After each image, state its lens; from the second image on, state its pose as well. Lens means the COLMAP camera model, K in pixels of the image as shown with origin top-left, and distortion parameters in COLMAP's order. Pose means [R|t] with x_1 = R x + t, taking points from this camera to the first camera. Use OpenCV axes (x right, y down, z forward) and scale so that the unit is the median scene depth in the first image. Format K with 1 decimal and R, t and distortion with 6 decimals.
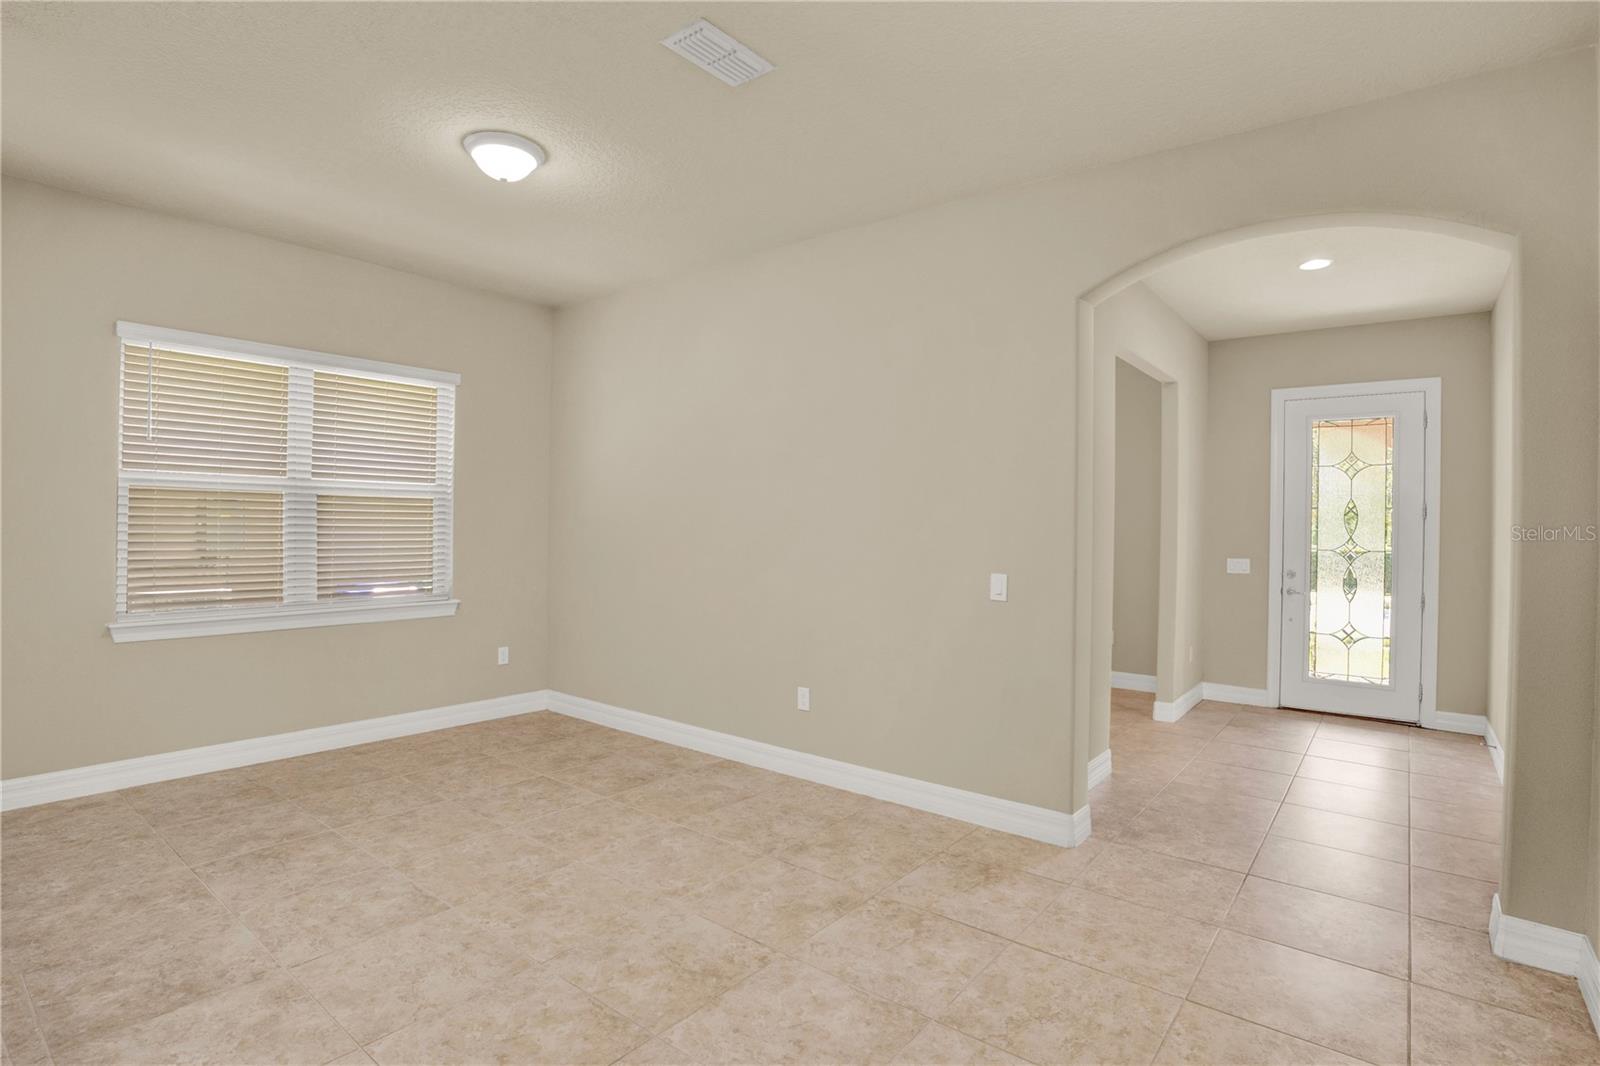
lens RADIAL K [[831.0, 0, 797.0], [0, 831.0, 528.4], [0, 0, 1]] dist [-0.042755, 0.002559]
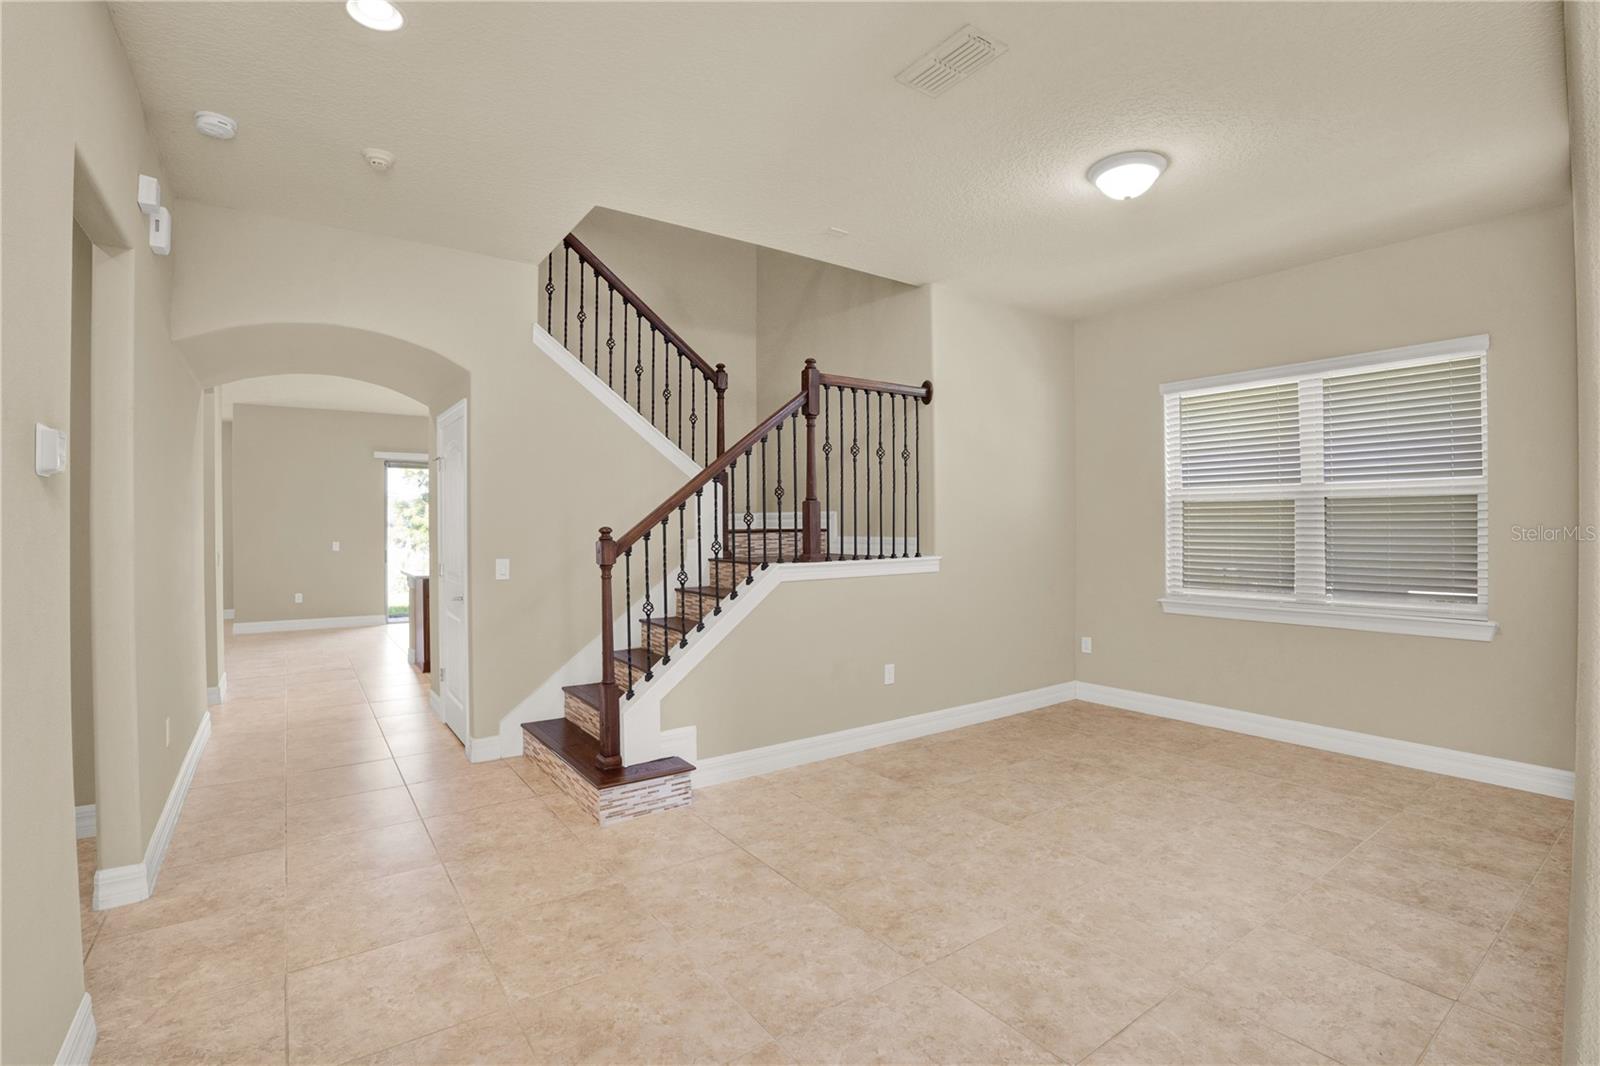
lens RADIAL K [[762.1, 0, 798.9], [0, 762.1, 528.4], [0, 0, 1]] dist [-0.037607, -0.000523]
pose [[-0.303571, -0.009861, -0.952758, 0.635902], [-0.002516, 0.999951, -0.009548, 0.008868], [0.952806, -0.000502, -0.303581, 0.825512]]
